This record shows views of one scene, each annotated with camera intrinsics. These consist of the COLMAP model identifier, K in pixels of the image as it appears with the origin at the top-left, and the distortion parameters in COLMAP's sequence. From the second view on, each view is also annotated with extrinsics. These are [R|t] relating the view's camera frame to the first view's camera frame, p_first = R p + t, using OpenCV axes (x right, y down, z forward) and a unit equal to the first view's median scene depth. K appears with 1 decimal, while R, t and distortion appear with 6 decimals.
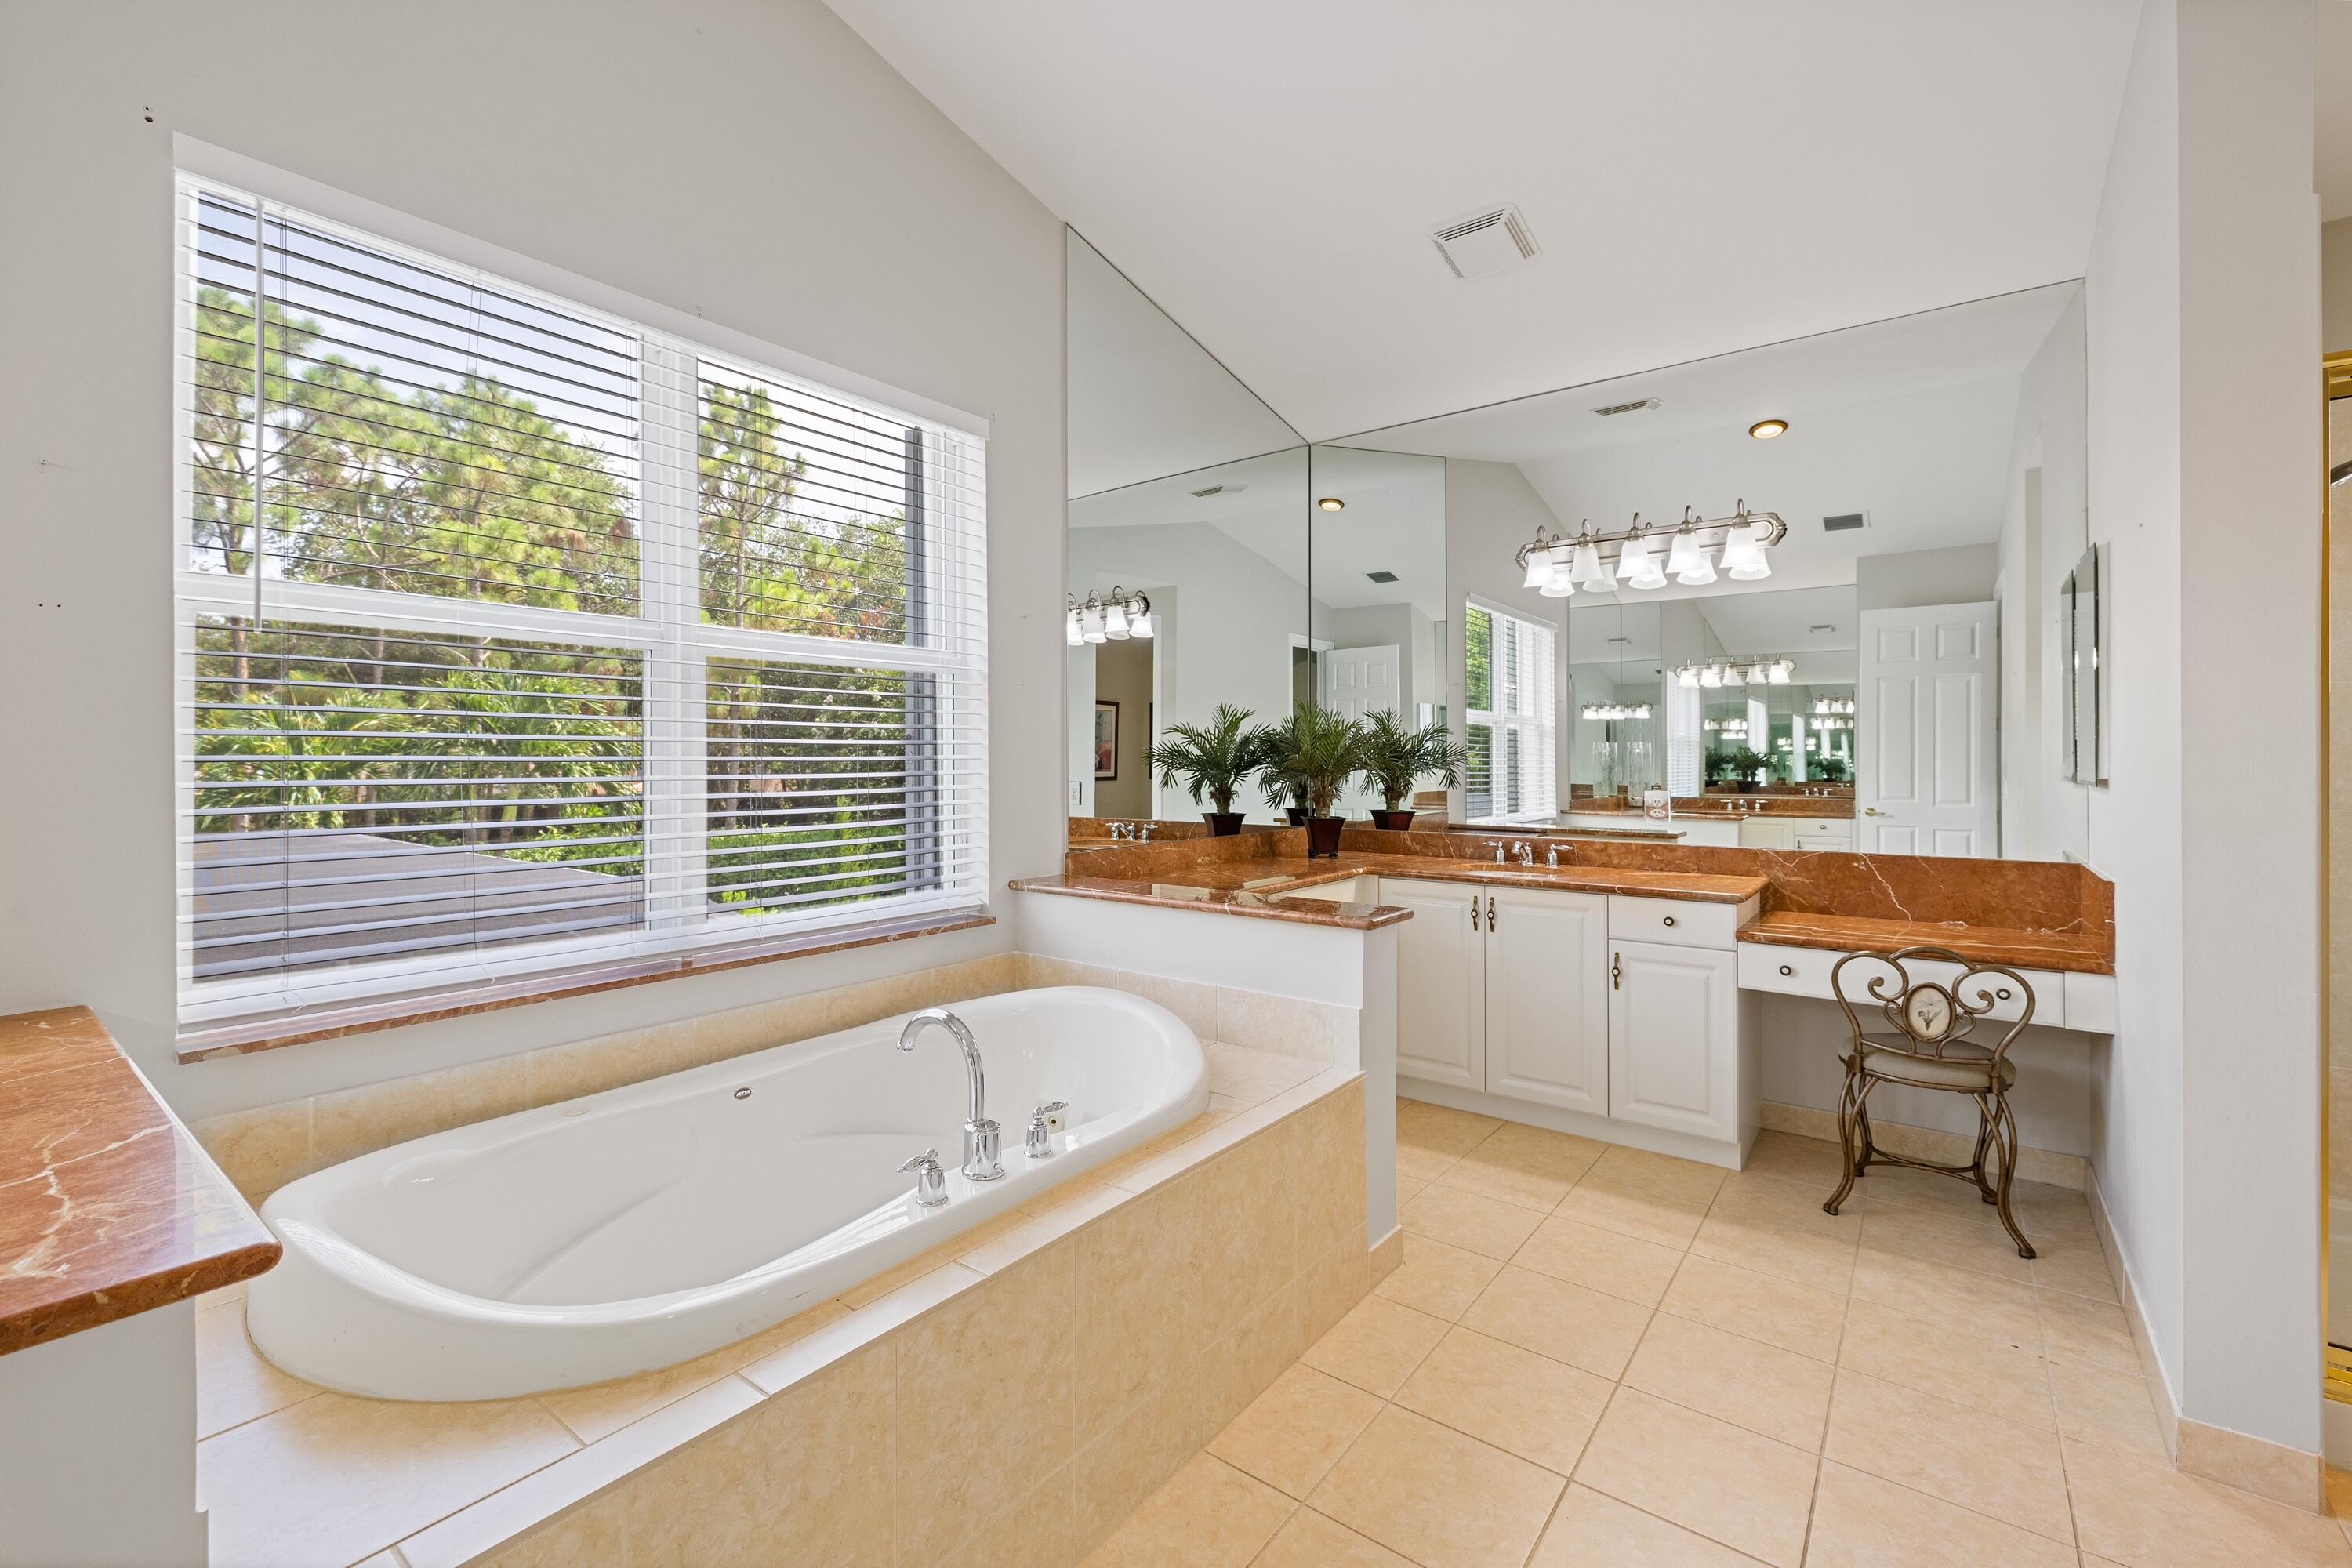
lens RADIAL K [[996.9, 0, 1146.7], [0, 996.9, 747.8], [0, 0, 1]] dist [0.000356, 0.000211]
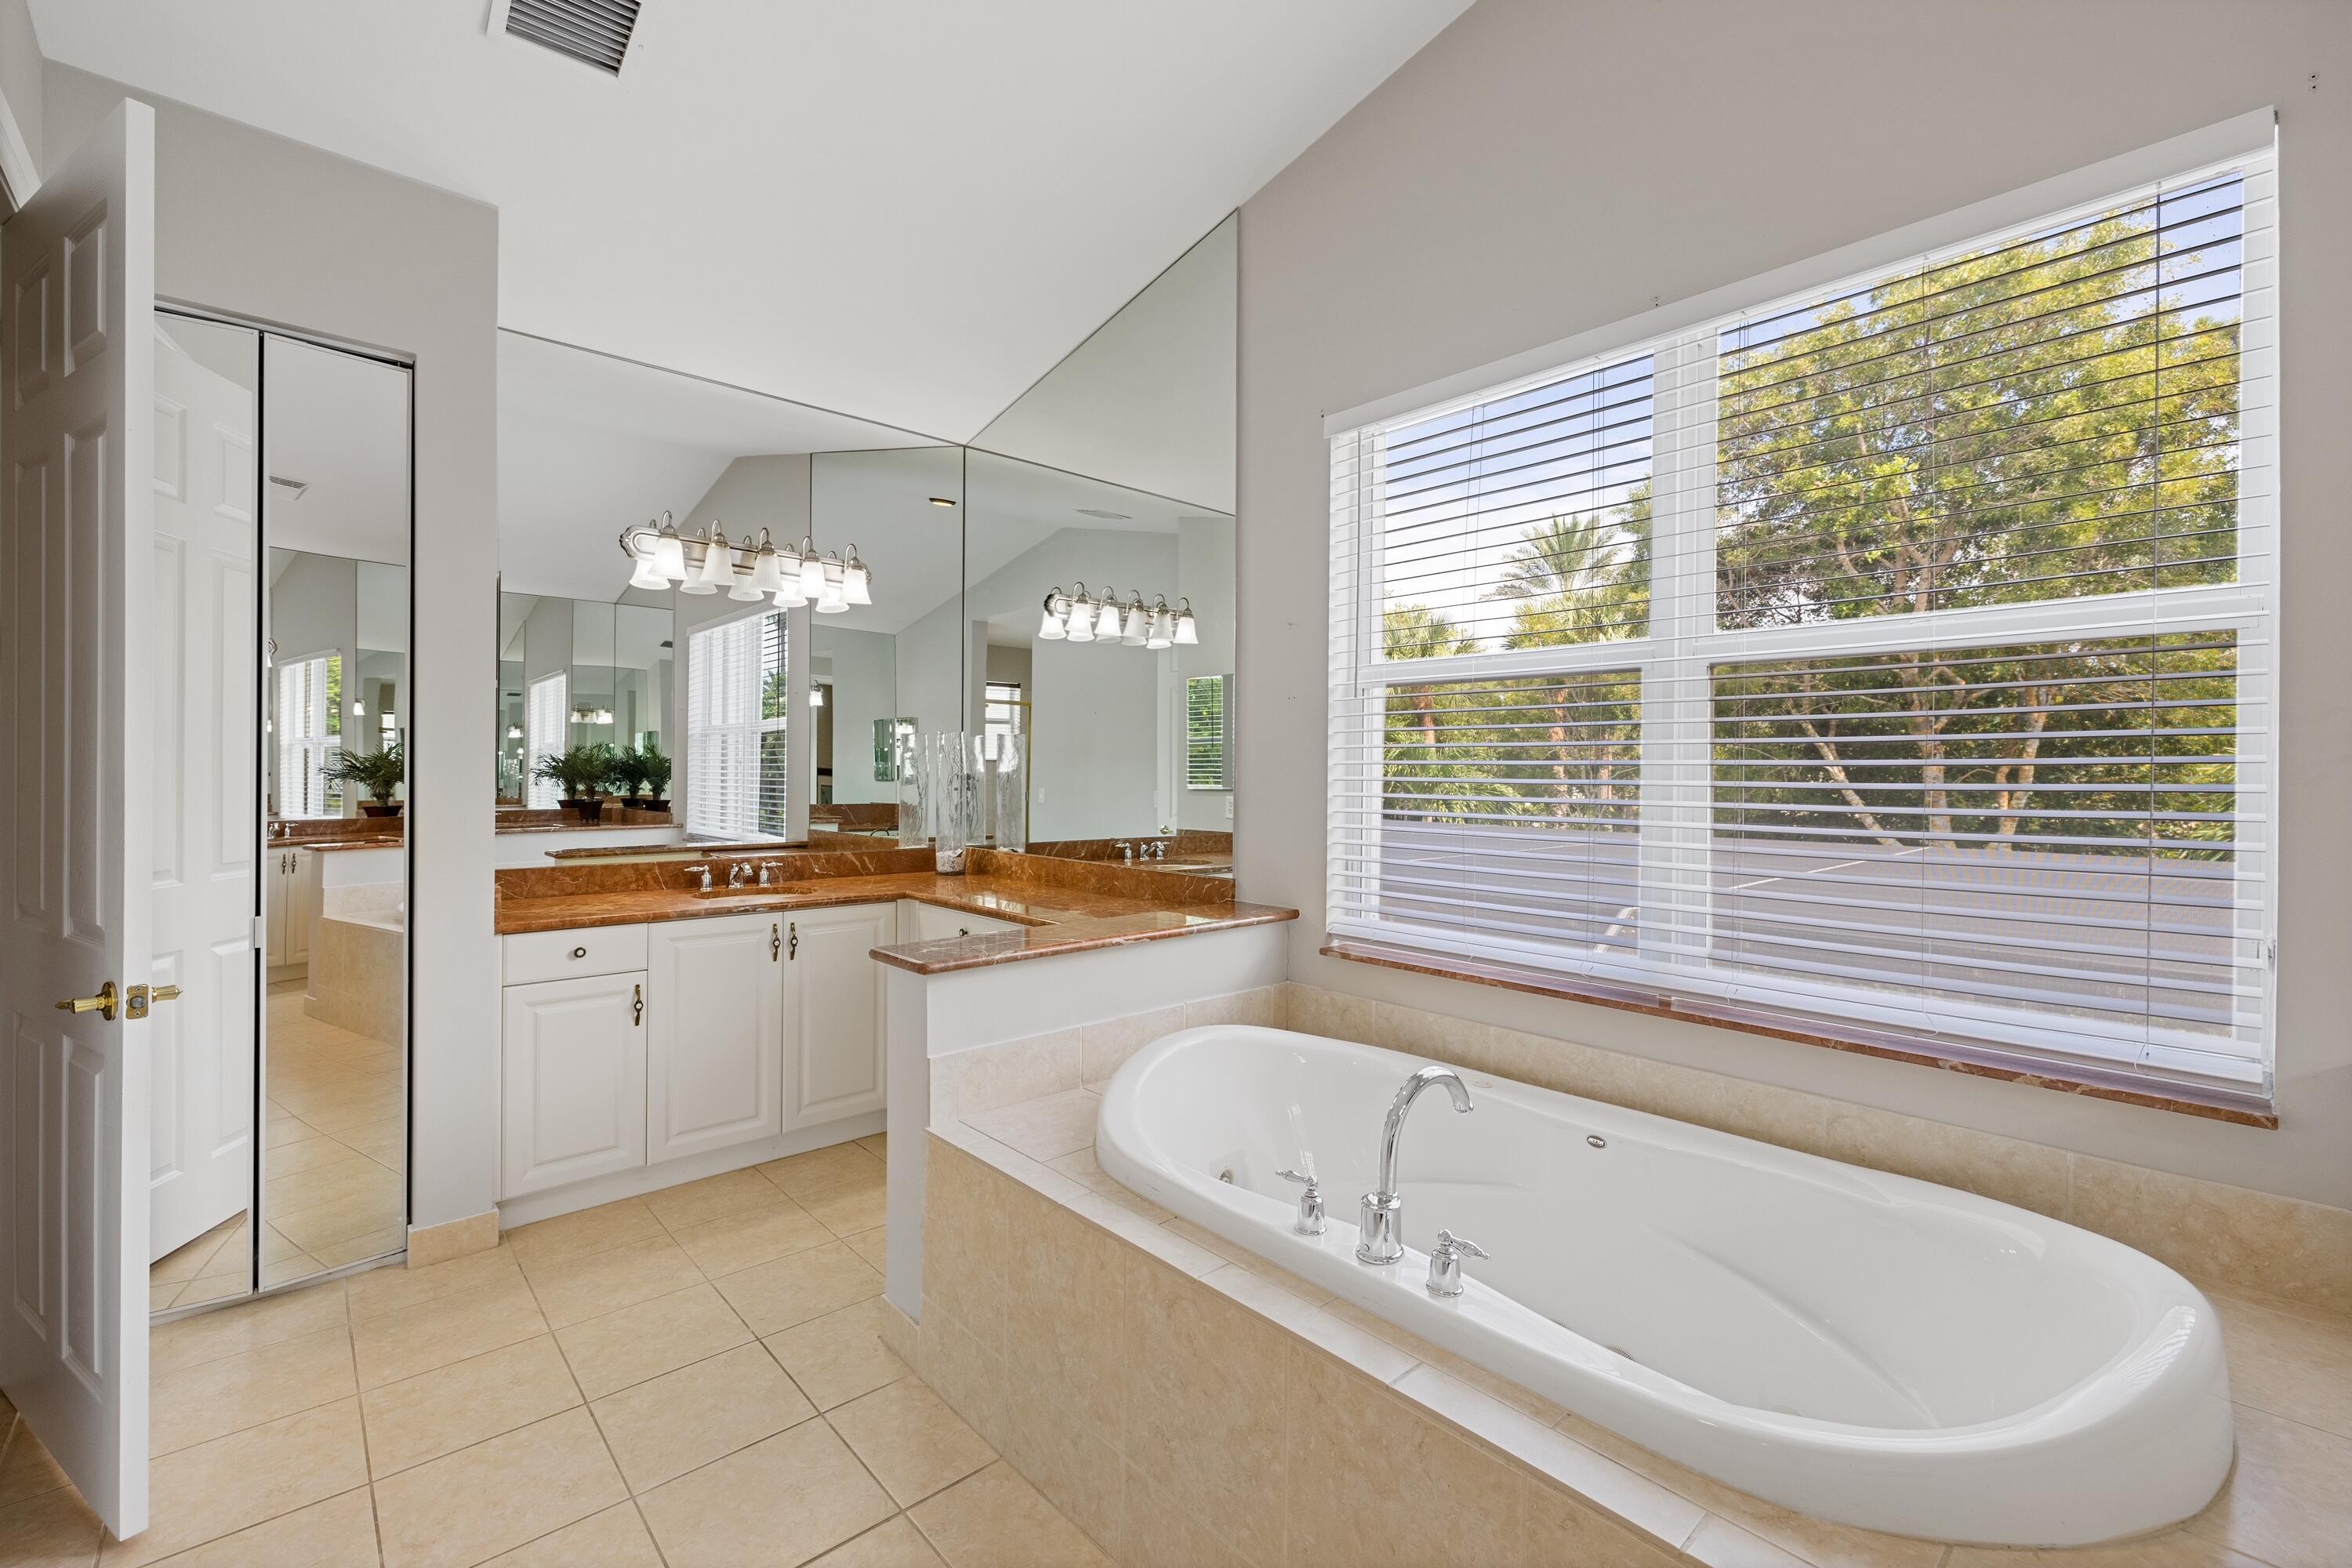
lens RADIAL K [[996.9, 0, 1173.8], [0, 996.9, 781.7], [0, 0, 1]] dist [0.000356, 0.000211]
pose [[-0.163623, 0.006423, -0.986502, 0.754183], [0.000324, 0.999979, 0.006457, 0.005986], [0.986523, 0.000737, -0.163622, 1.000496]]
